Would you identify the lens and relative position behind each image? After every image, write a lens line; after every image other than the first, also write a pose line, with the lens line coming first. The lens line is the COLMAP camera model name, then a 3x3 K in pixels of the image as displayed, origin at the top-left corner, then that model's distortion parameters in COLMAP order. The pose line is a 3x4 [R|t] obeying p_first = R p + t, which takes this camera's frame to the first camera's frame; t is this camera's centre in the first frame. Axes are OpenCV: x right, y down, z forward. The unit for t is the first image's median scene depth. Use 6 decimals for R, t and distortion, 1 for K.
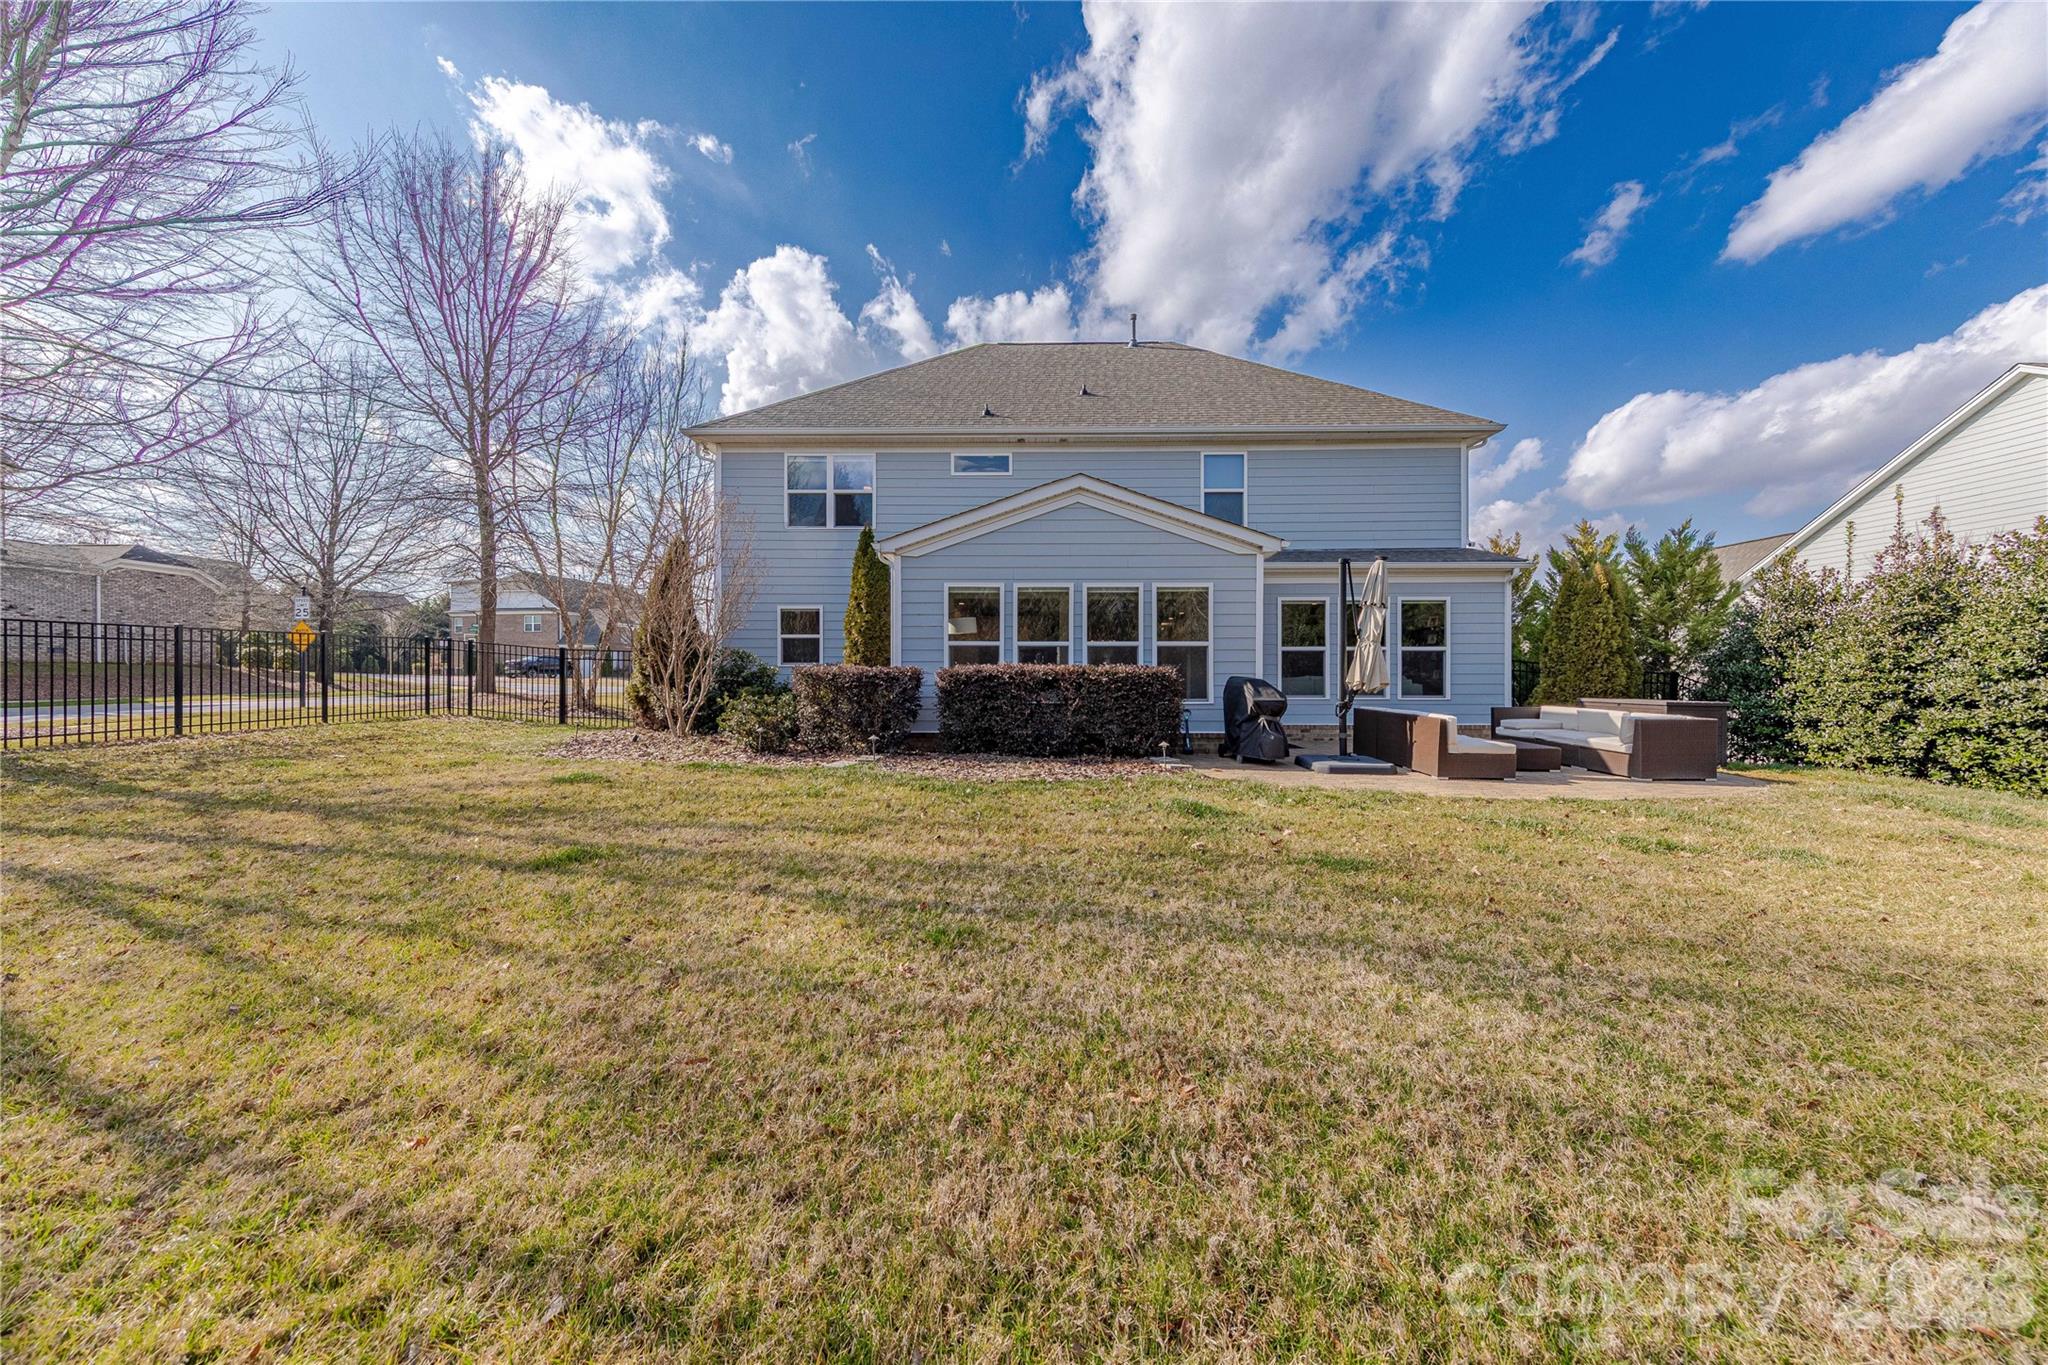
lens RADIAL K [[650.2, 0, 1026.2], [0, 650.2, 687.0], [0, 0, 1]] dist [0.007937, -0.000498]
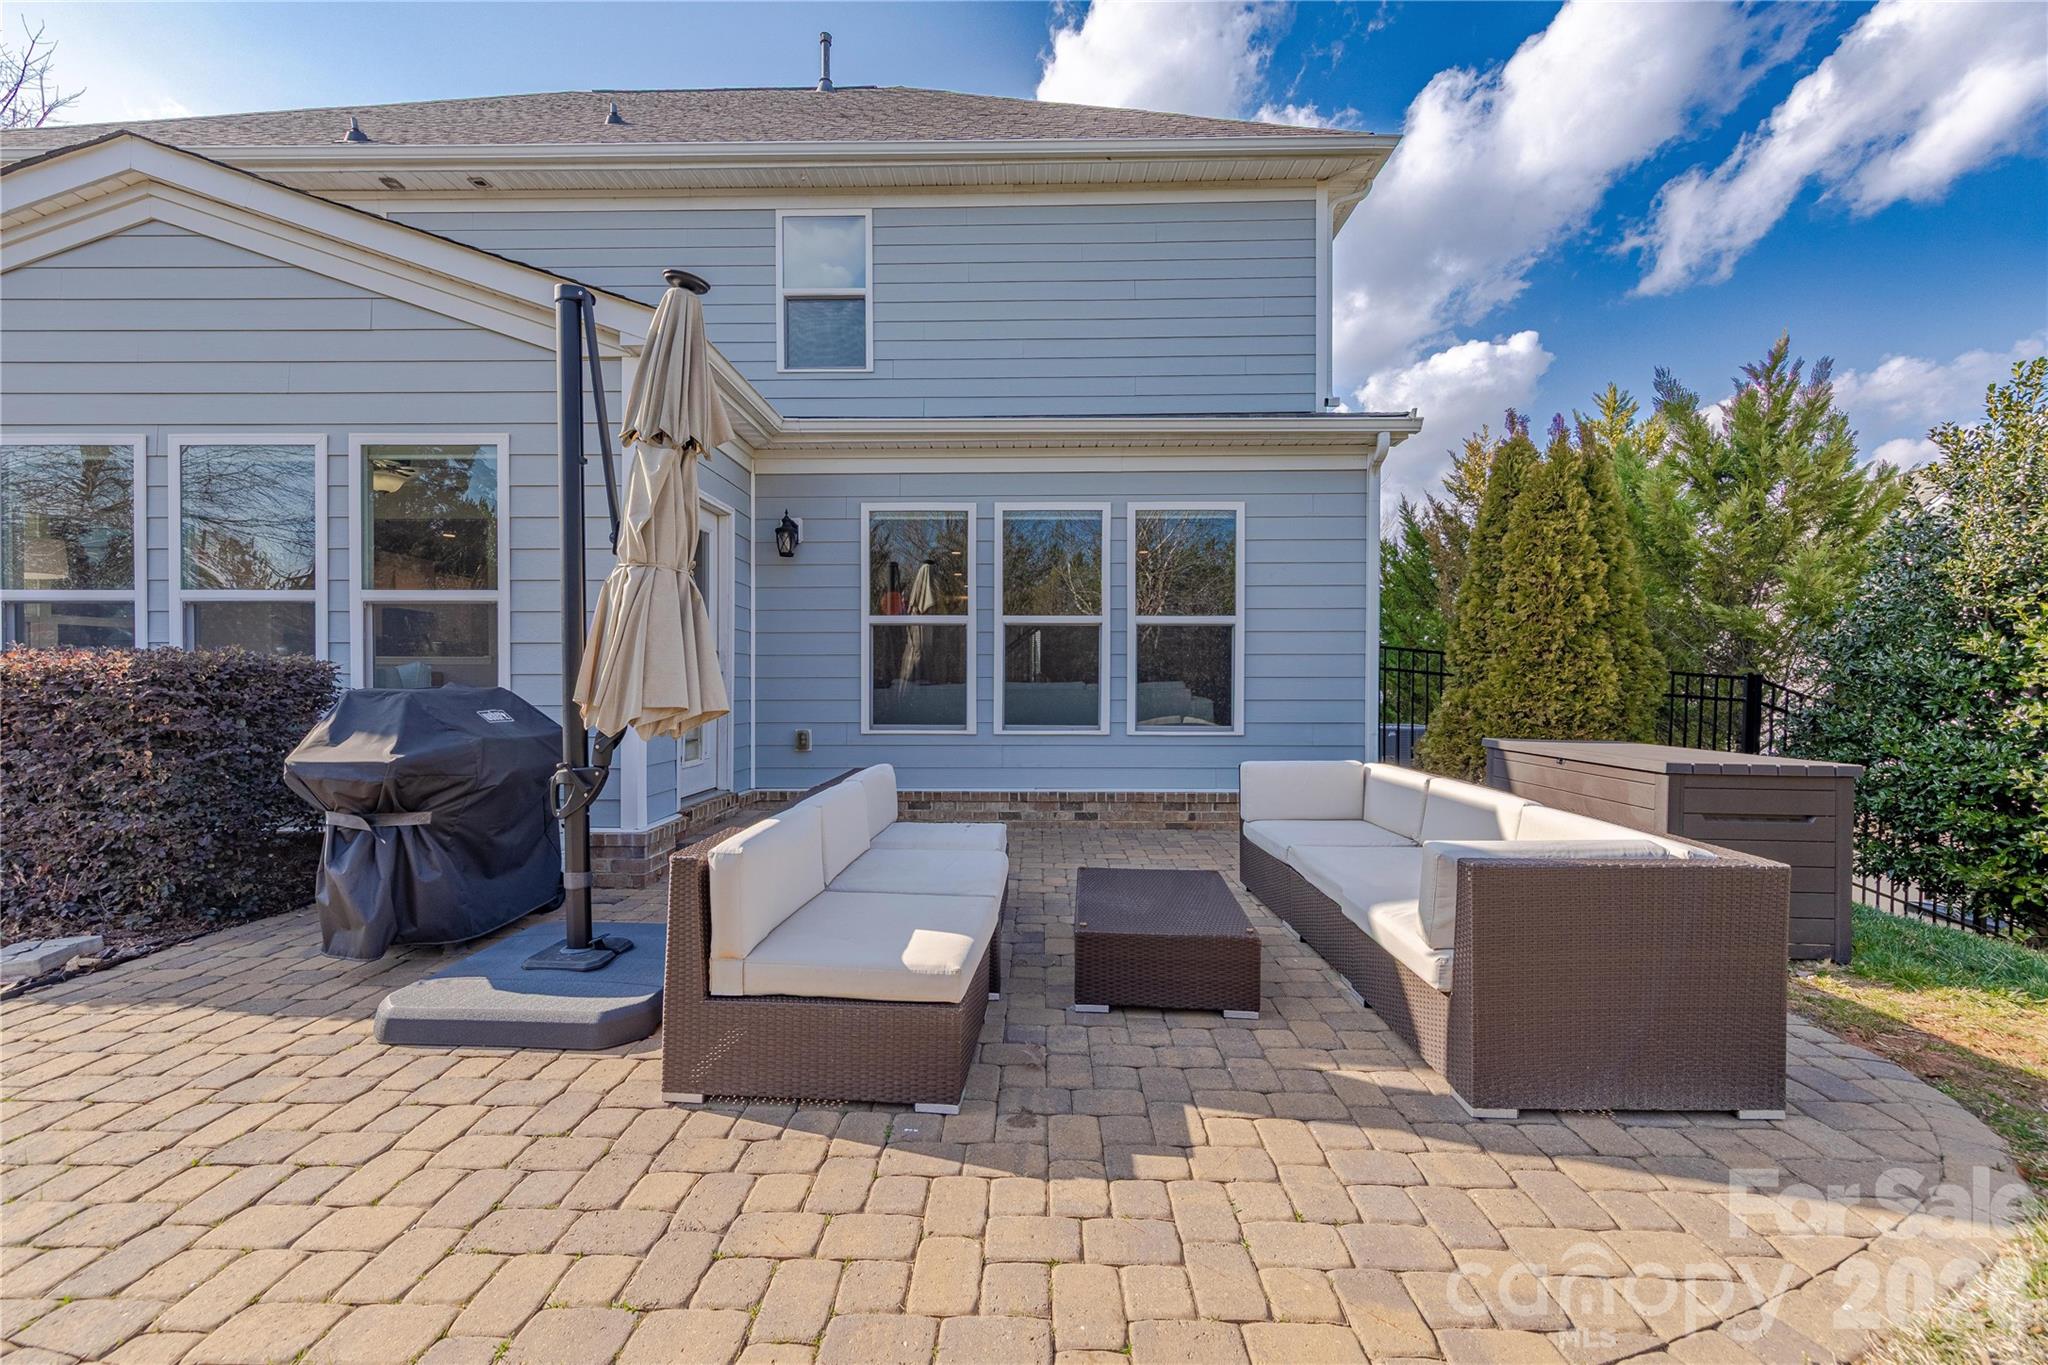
lens RADIAL K [[819.4, 0, 1018.4], [0, 819.4, 683.2], [0, 0, 1]] dist [0.016994, 0.000173]
pose [[0.999957, 0.001377, 0.009176, 0.491849], [-0.001261, 0.999919, -0.012633, -0.008736], [-0.009193, 0.012620, 0.999878, 0.446884]]
